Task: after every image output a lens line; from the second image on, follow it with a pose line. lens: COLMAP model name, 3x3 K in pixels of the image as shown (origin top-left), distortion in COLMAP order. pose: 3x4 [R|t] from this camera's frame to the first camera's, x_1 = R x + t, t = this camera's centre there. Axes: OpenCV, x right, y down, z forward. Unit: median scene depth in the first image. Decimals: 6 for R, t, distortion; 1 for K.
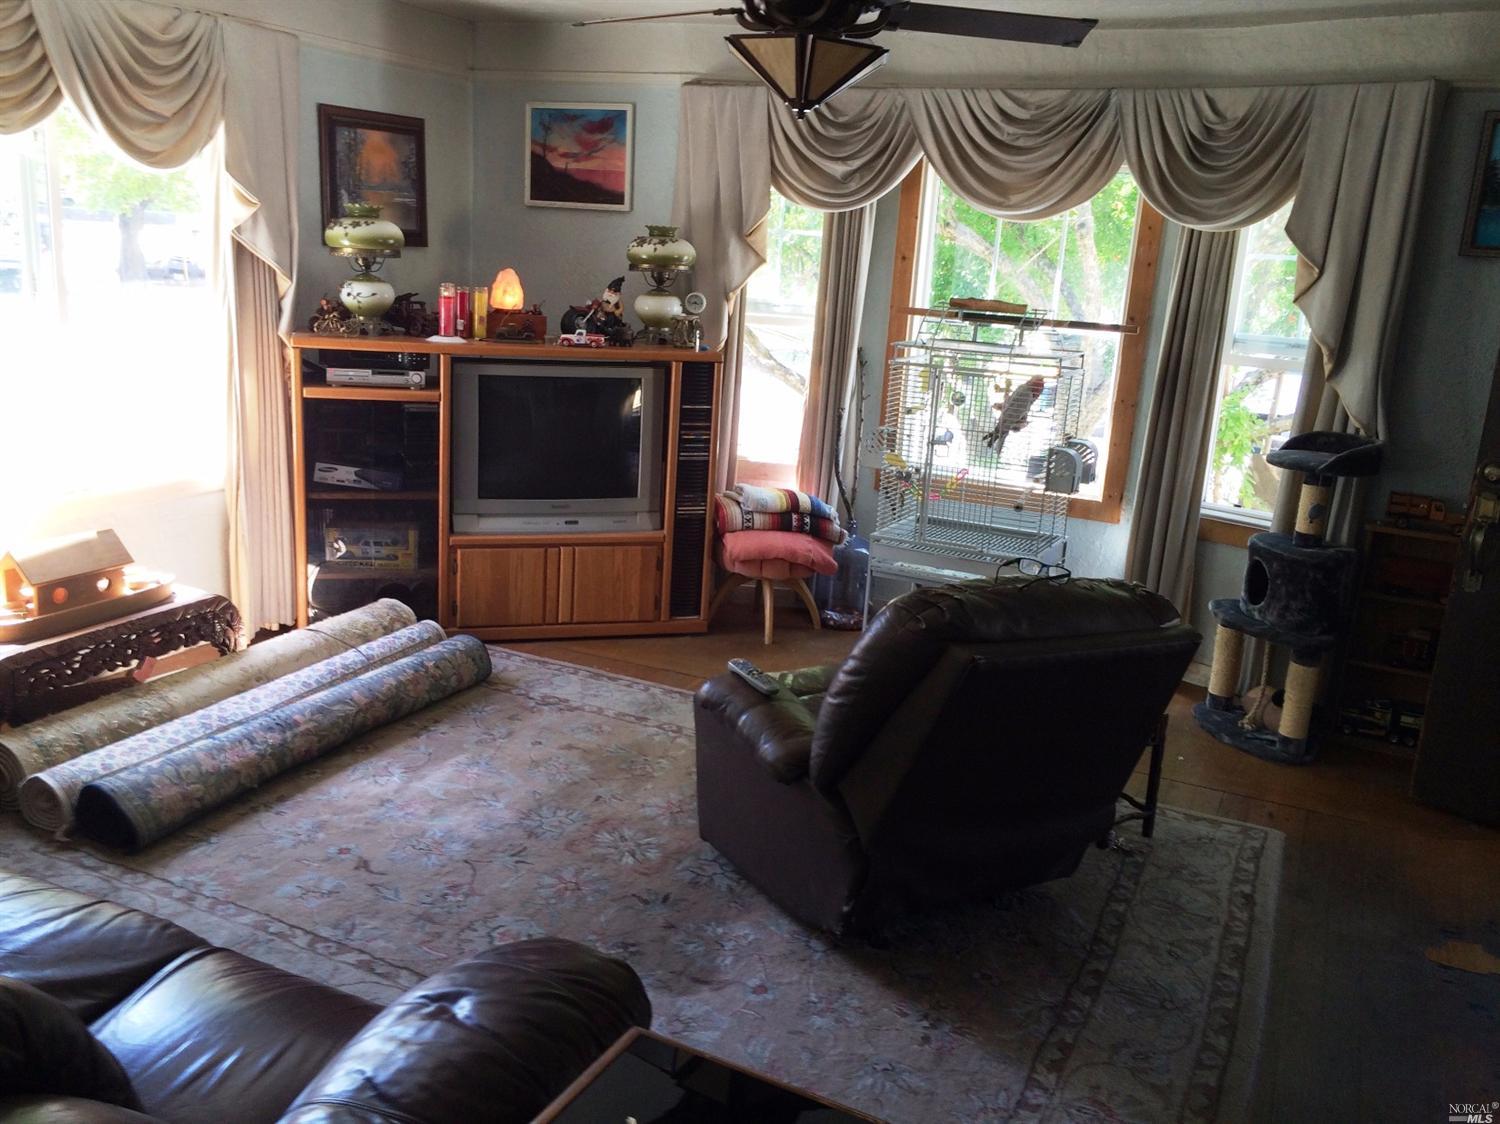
lens RADIAL K [[1281.7, 0, 744.6], [0, 1281.7, 566.2], [0, 0, 1]] dist [0.070161, -0.092647]
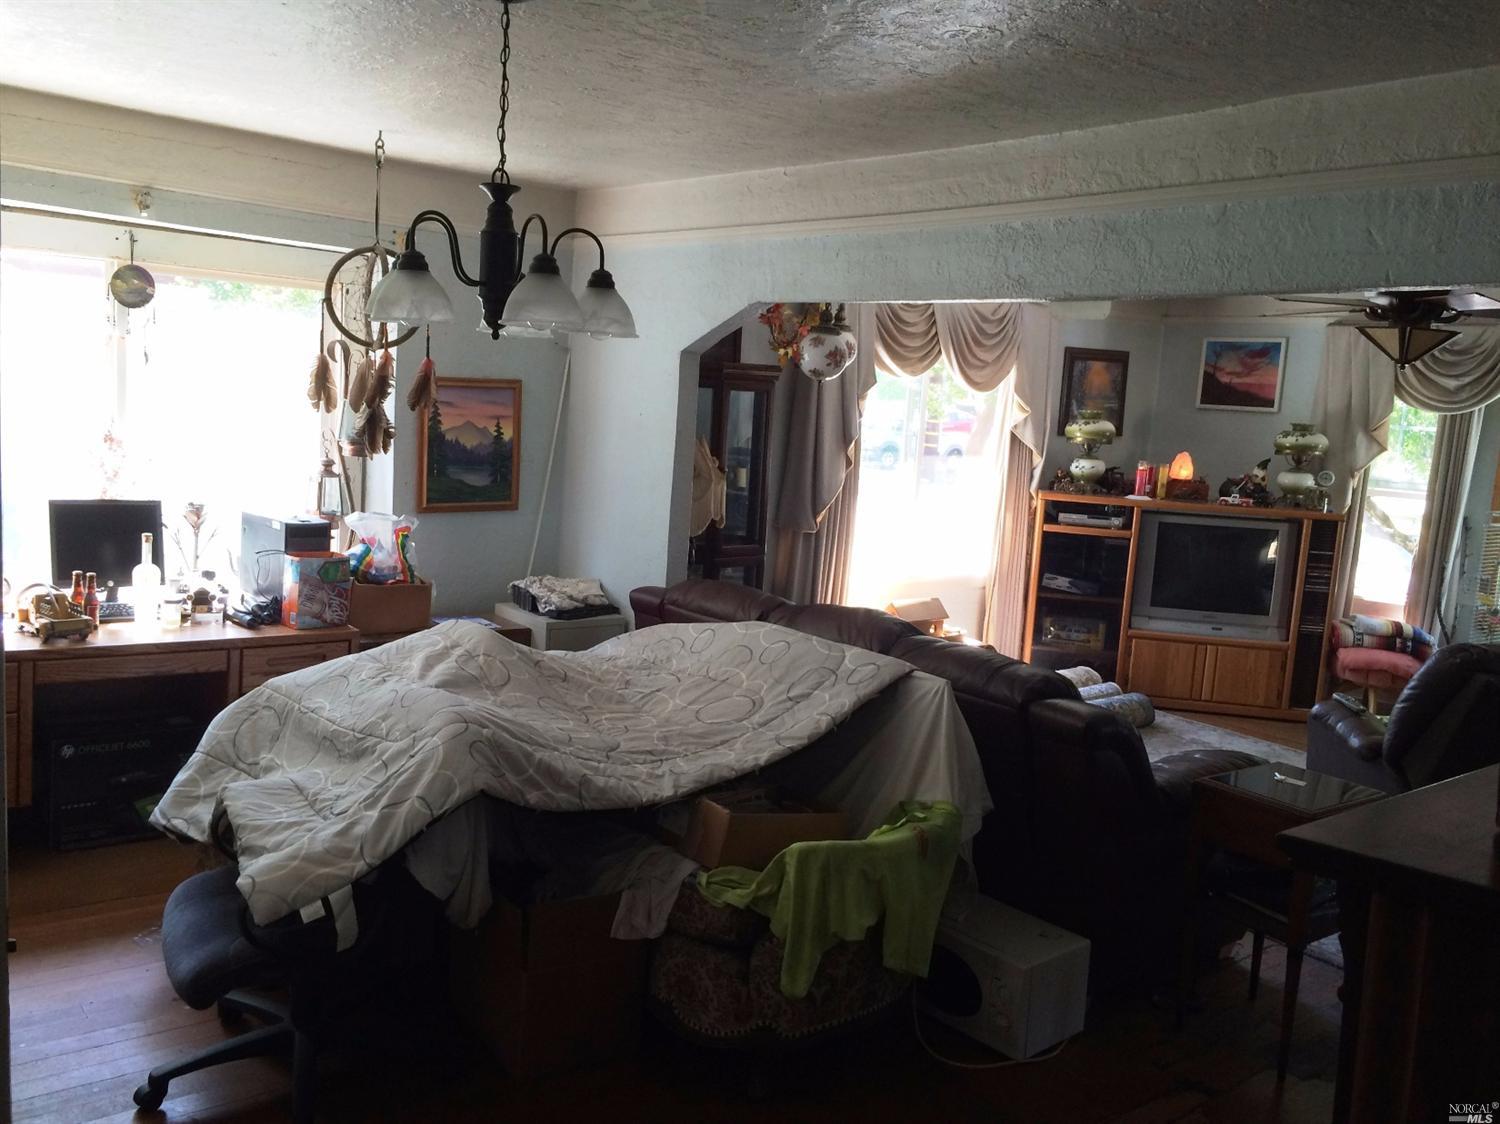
lens RADIAL K [[1281.7, 0, 743.1], [0, 1281.7, 560.9], [0, 0, 1]] dist [0.070161, -0.092647]
pose [[0.895343, 0.057711, -0.441623, 0.020359], [-0.118715, 0.986620, -0.111750, 0.110638], [0.429265, 0.152482, 0.890214, -0.484442]]
